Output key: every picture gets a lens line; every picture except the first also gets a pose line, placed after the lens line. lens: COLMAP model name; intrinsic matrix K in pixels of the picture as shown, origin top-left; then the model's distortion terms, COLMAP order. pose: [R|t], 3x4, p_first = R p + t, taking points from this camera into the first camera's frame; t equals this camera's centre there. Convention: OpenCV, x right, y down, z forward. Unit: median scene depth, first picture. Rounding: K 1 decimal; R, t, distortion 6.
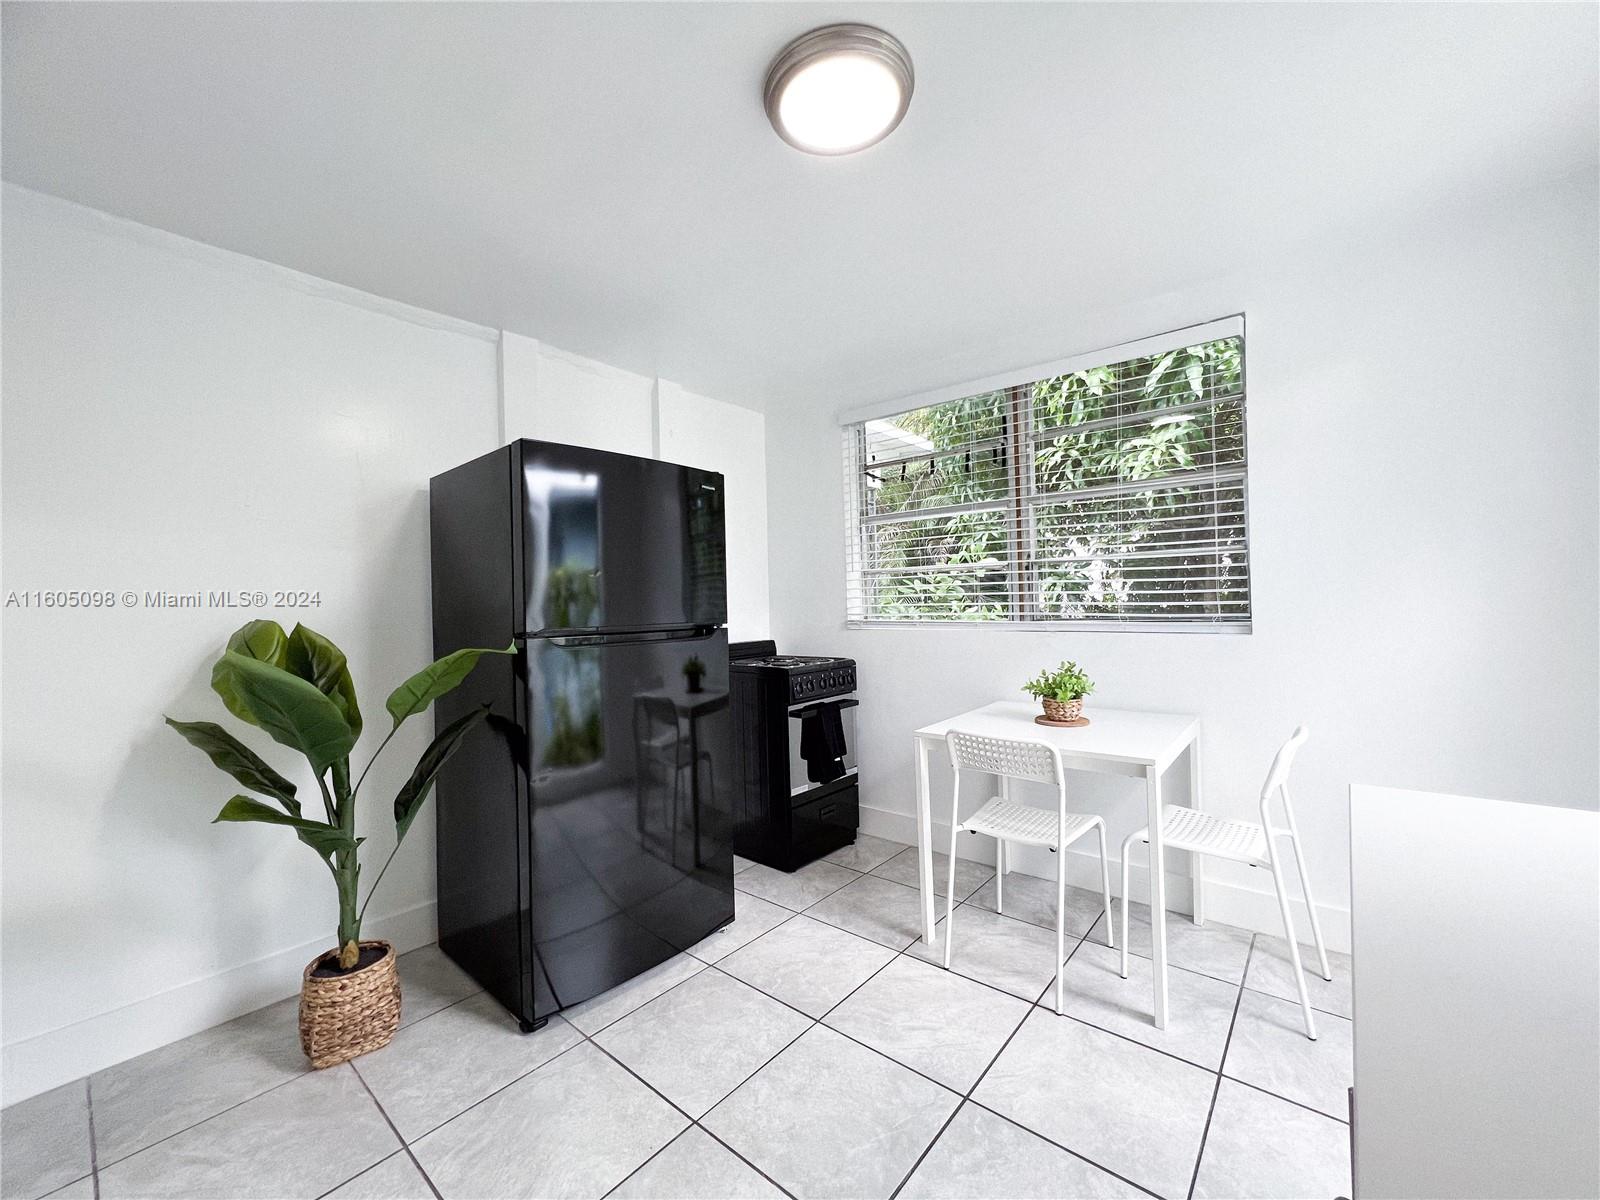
lens RADIAL K [[639.8, 0, 795.4], [0, 639.8, 596.7], [0, 0, 1]] dist [-0.001284, 0.000175]
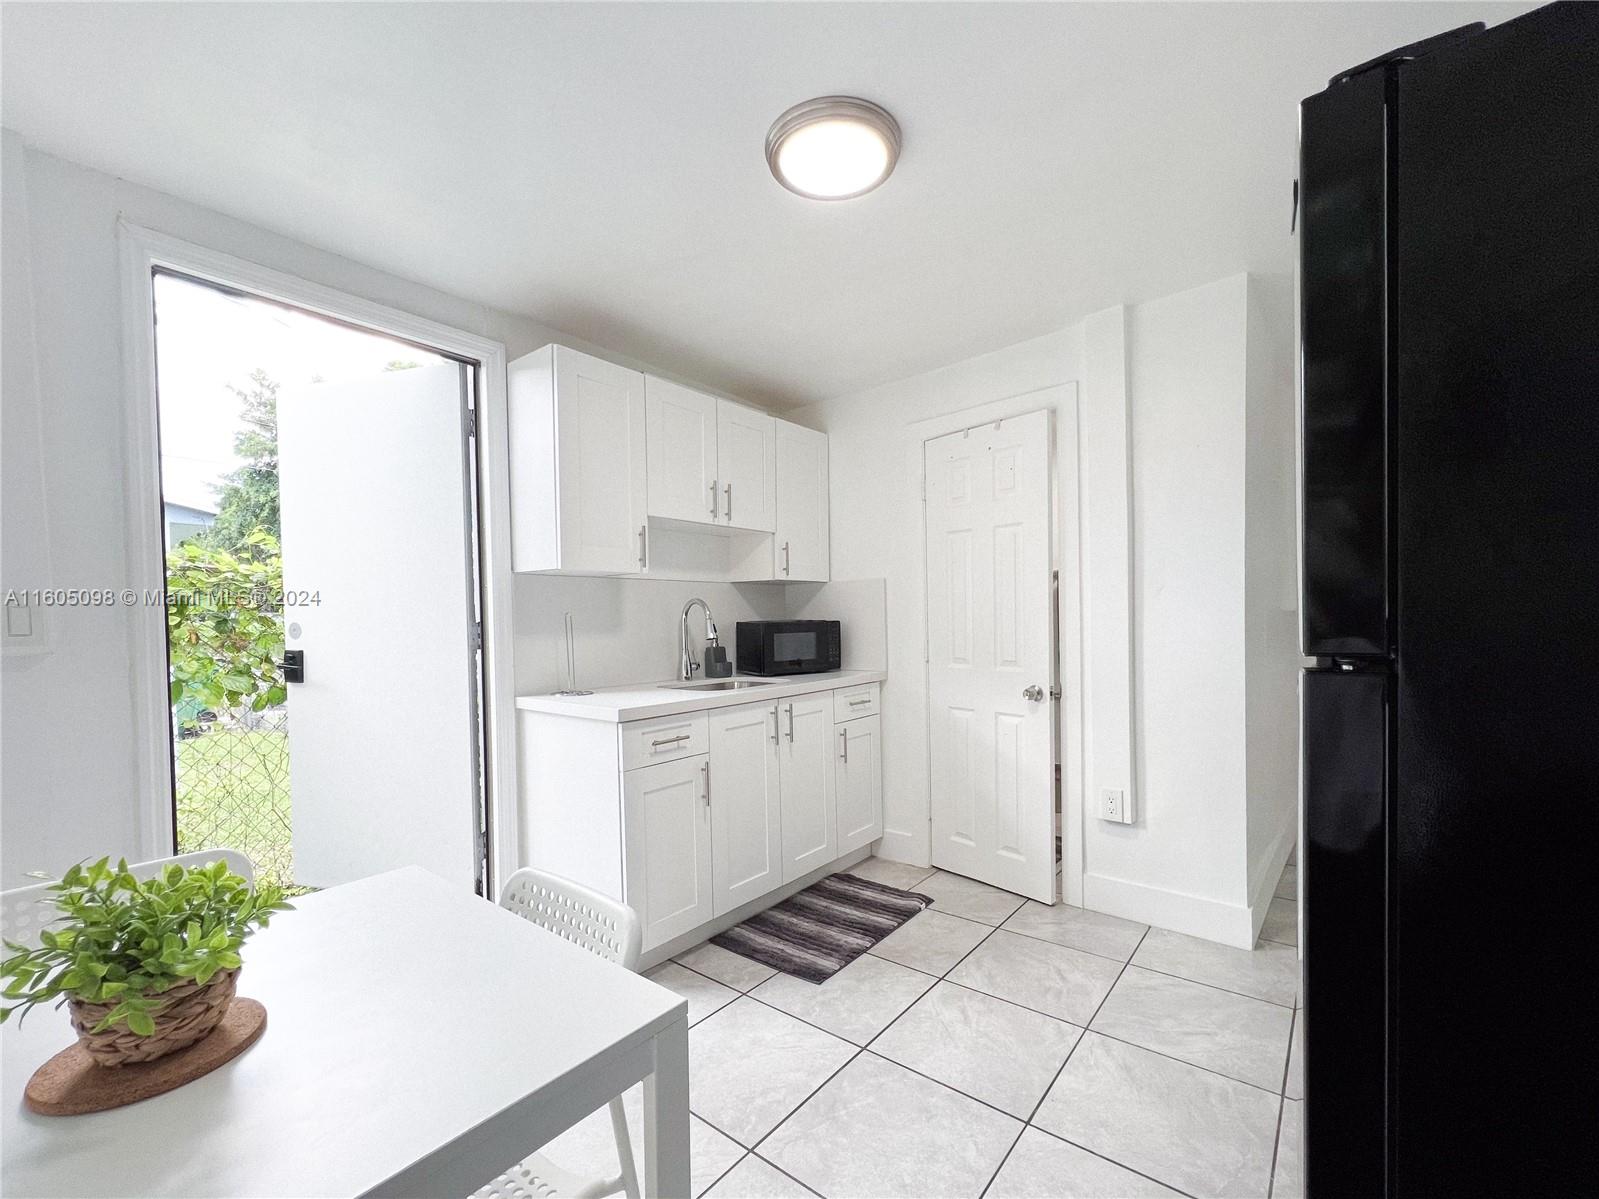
lens RADIAL K [[682.6, 0, 798.0], [0, 682.6, 635.0], [0, 0, 1]] dist [-0.000671, 0.000006]
pose [[-0.998358, 0.051119, -0.025844, 0.124497], [0.050876, 0.998655, 0.009986, 0.016764], [0.026320, 0.008654, -0.999616, 1.334367]]
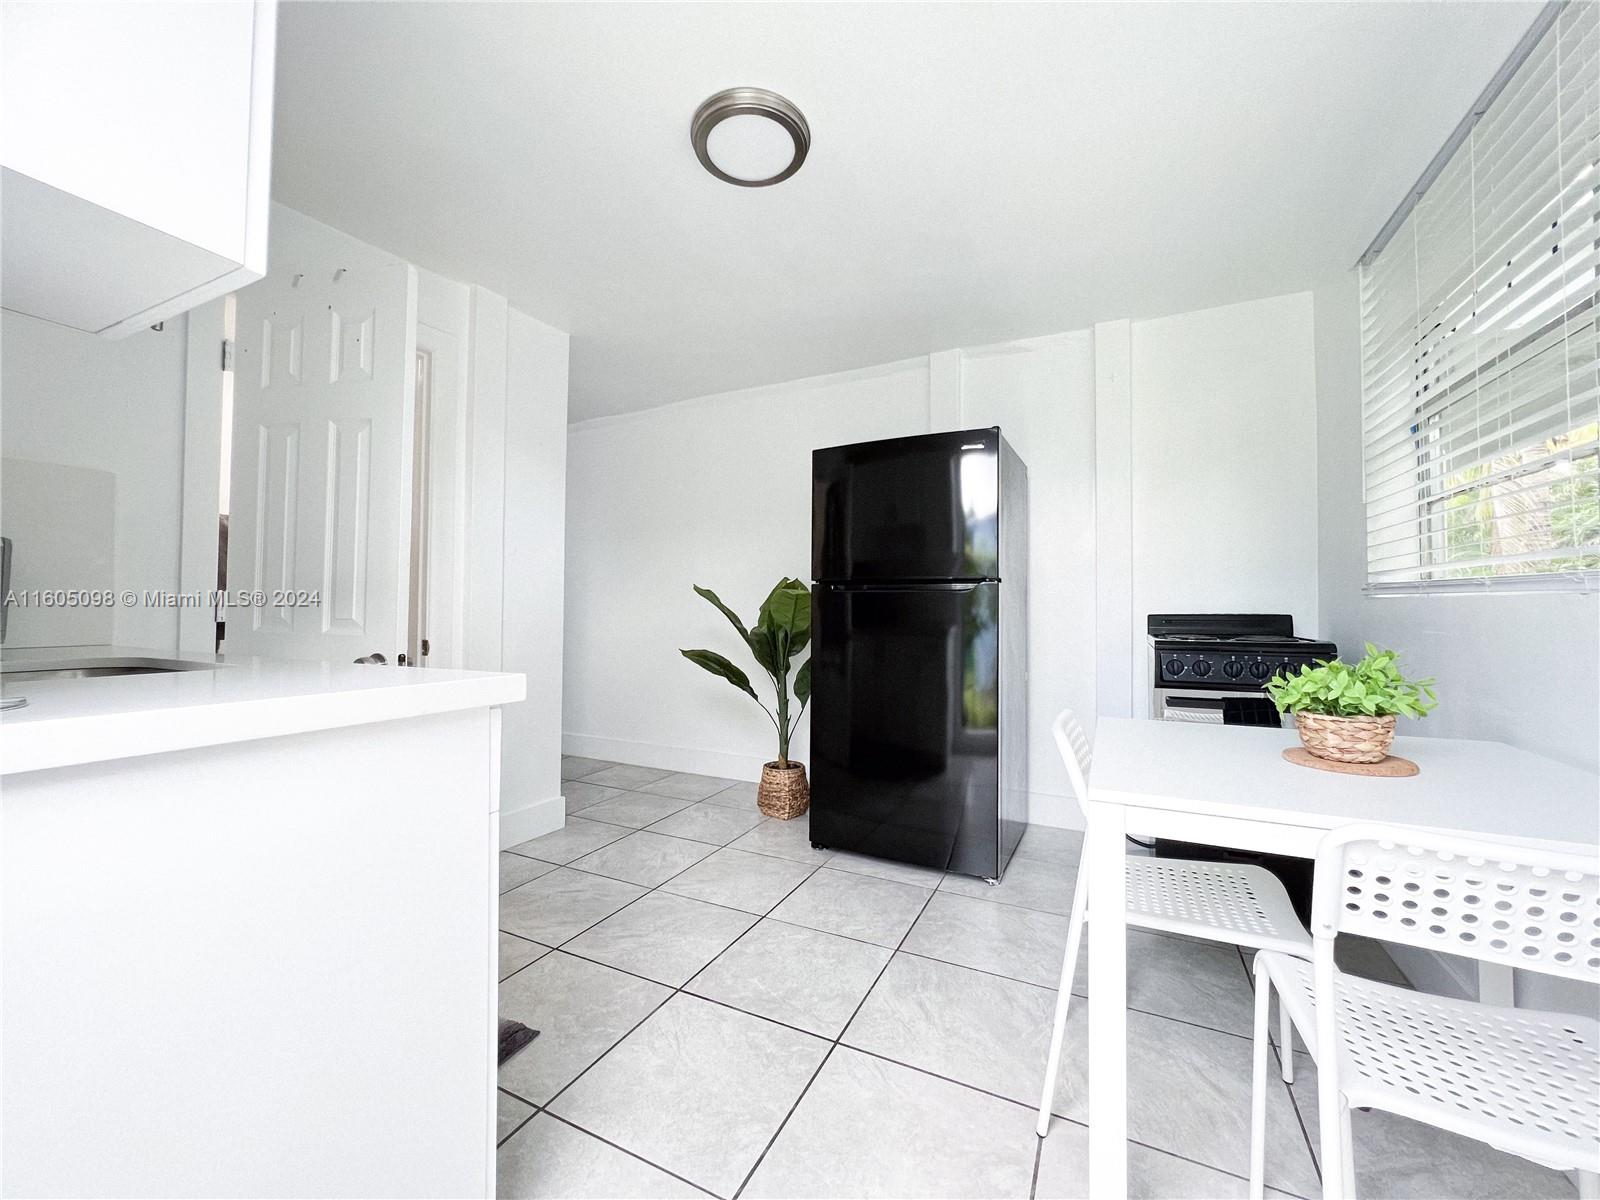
lens RADIAL K [[638.0, 0, 794.7], [0, 638.0, 596.9], [0, 0, 1]] dist [0.000130, 0.000202]
pose [[0.238173, 0.011476, -0.971155, 0.802294], [0.004896, 0.999903, 0.013017, 0.057371], [0.971210, -0.007855, 0.238094, 0.475126]]
